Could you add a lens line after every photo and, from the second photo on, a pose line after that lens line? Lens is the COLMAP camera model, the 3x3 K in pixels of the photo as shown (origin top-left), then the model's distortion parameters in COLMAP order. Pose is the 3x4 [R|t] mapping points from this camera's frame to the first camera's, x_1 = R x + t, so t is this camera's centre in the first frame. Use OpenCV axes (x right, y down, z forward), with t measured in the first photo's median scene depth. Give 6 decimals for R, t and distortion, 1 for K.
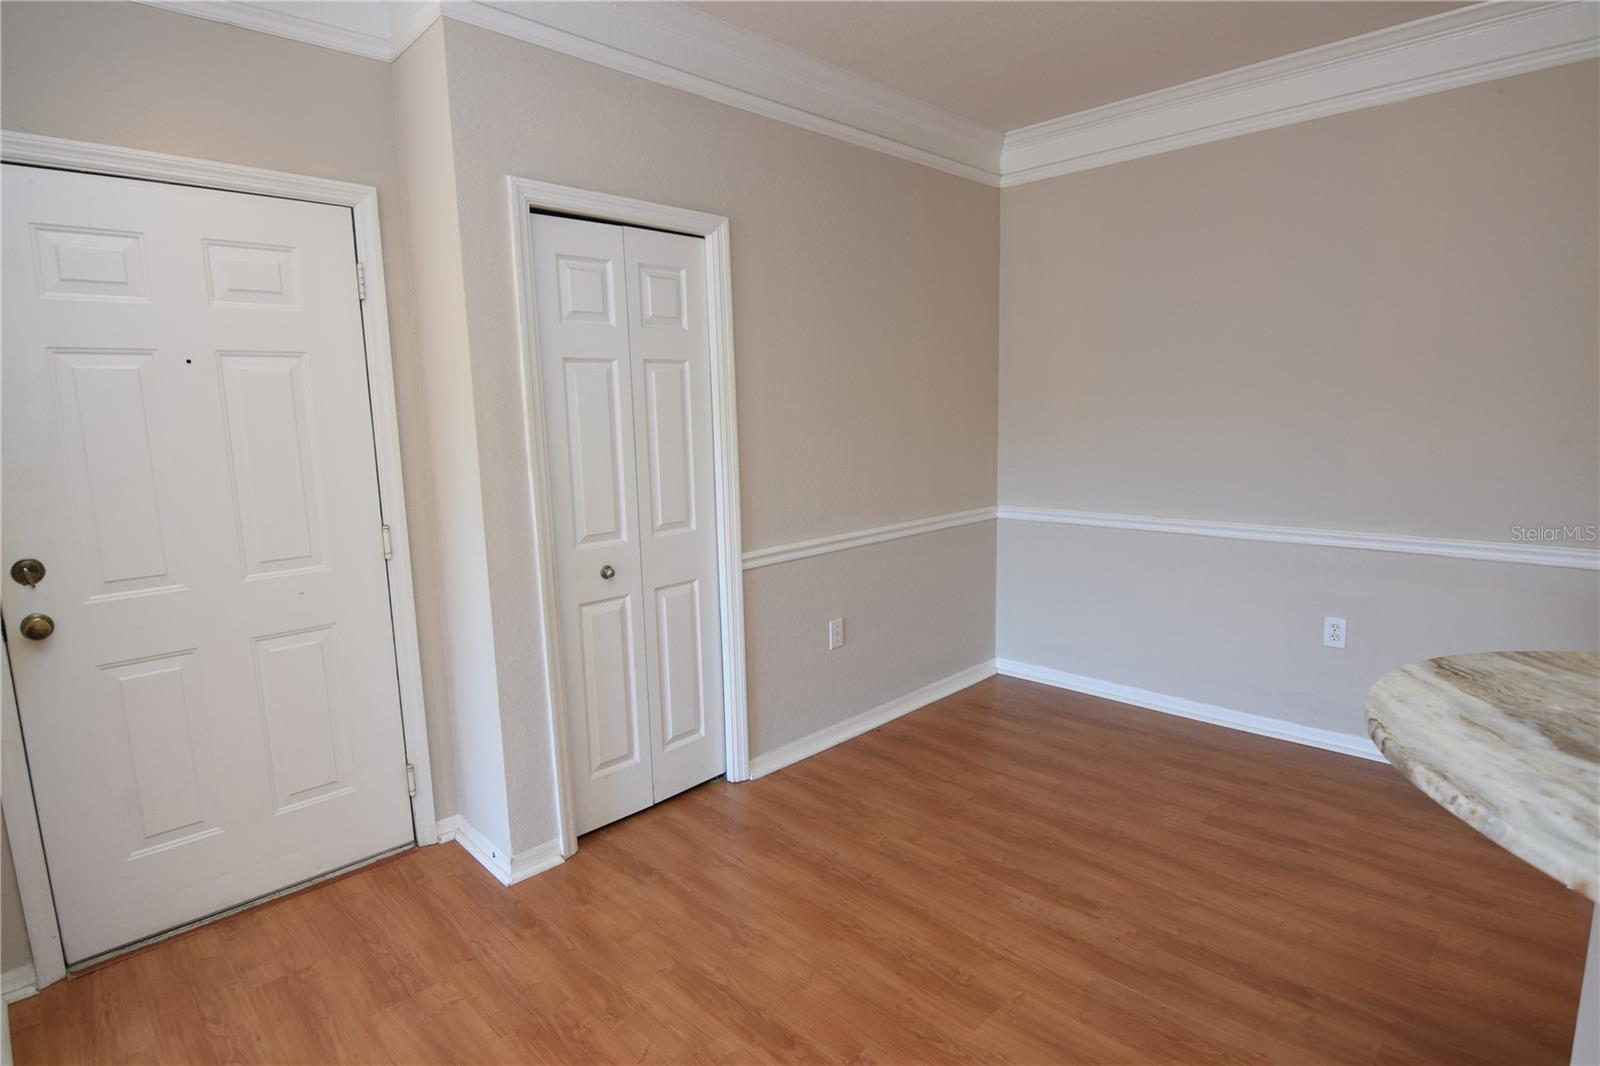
lens RADIAL K [[830.1, 0, 791.4], [0, 830.1, 534.2], [0, 0, 1]] dist [0.013333, -0.021445]
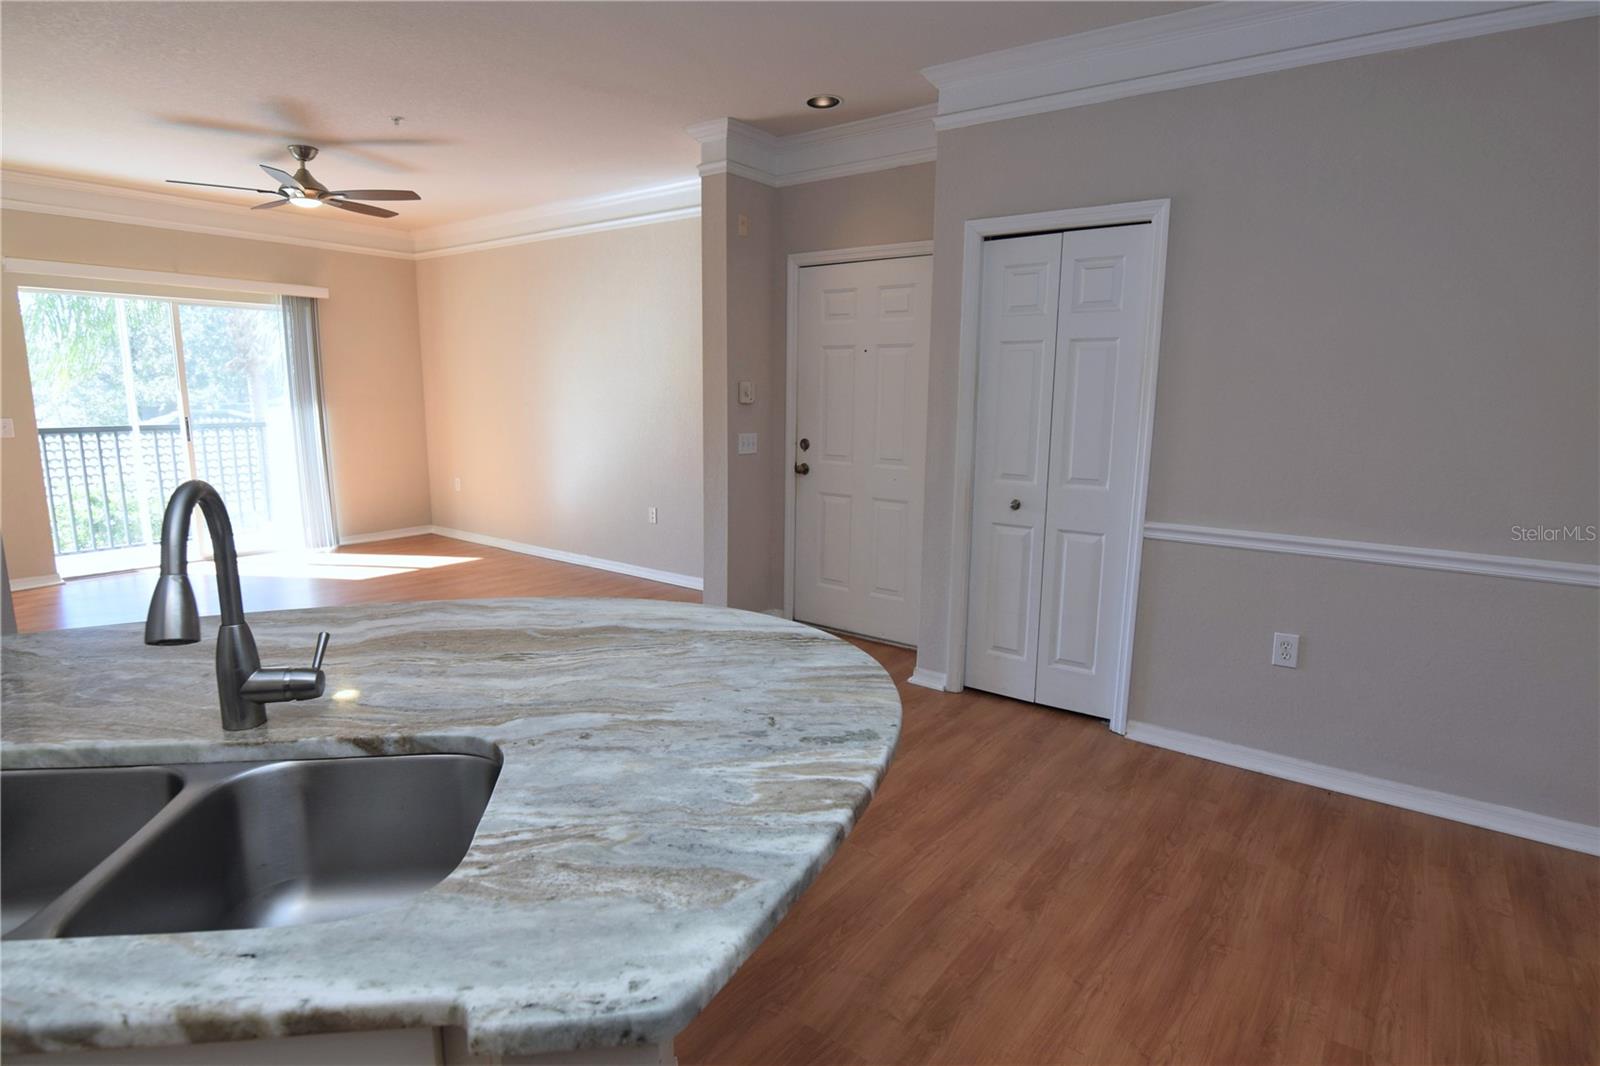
lens RADIAL K [[821.7, 0, 800.0], [0, 821.7, 533.0], [0, 0, 1]] dist [-0.022173, -0.000574]
pose [[0.149972, 0.196565, -0.968953, 1.105080], [-0.163372, 0.971492, 0.171794, -0.086579], [0.975099, 0.132536, 0.177810, 0.500539]]
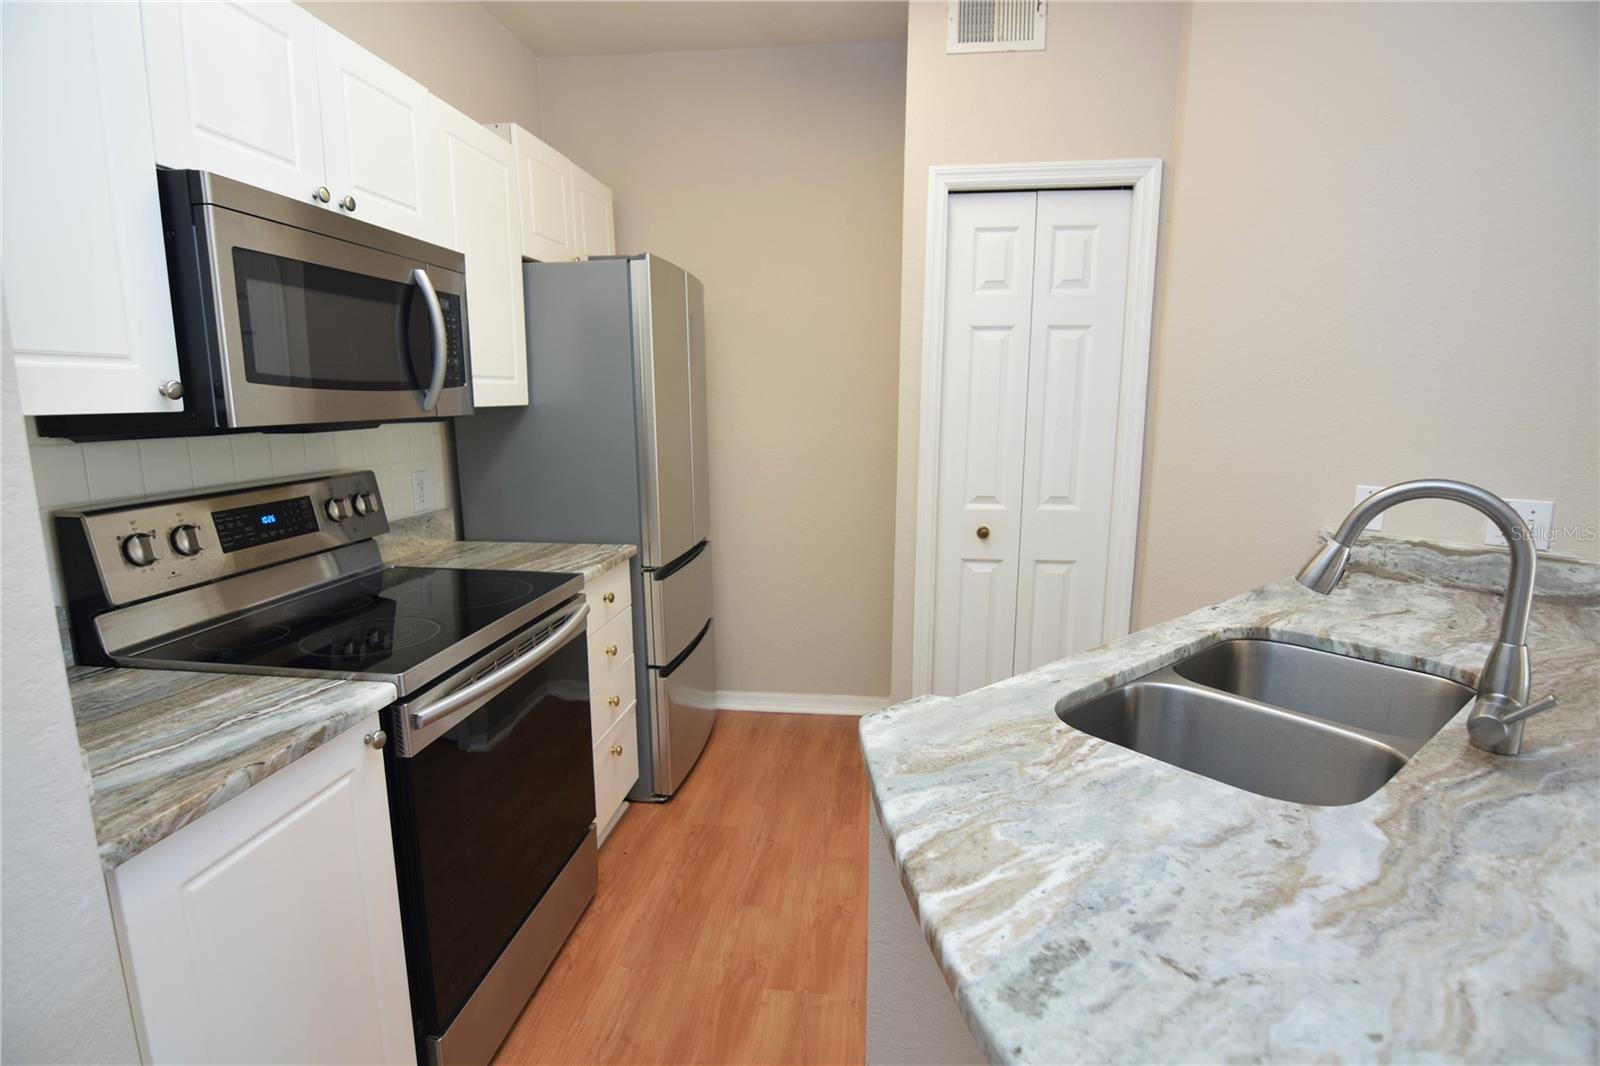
lens RADIAL K [[781.3, 0, 800.0], [0, 781.3, 533.0], [0, 0, 1]] dist [-0.004789, -0.015237]
pose [[-0.617715, -0.109860, 0.778691, 0.550182], [0.130985, 0.961988, 0.239627, -0.112744], [-0.775417, 0.250018, -0.579844, 0.797275]]
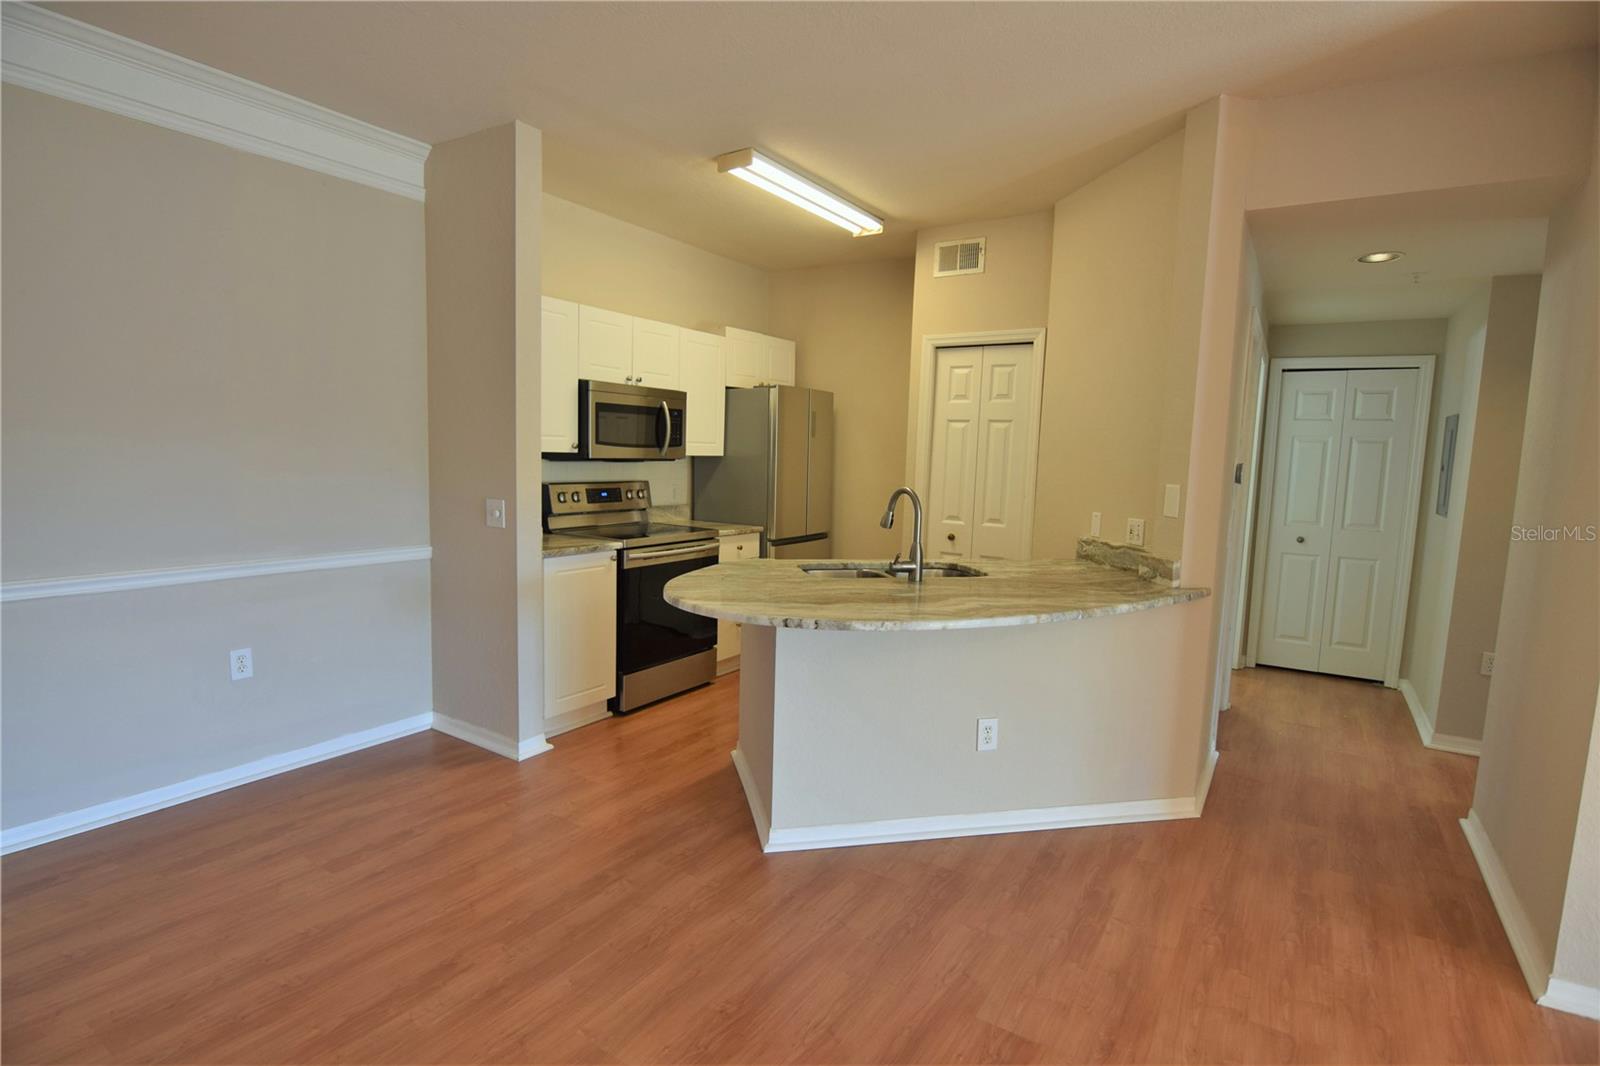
lens RADIAL K [[781.3, 0, 800.0], [0, 781.3, 533.0], [0, 0, 1]] dist [-0.004789, -0.015237]
pose [[-0.217111, -0.081915, 0.972704, -0.512024], [0.119495, 0.986748, 0.109769, -0.078388], [-0.968805, 0.140065, -0.204446, 0.703320]]
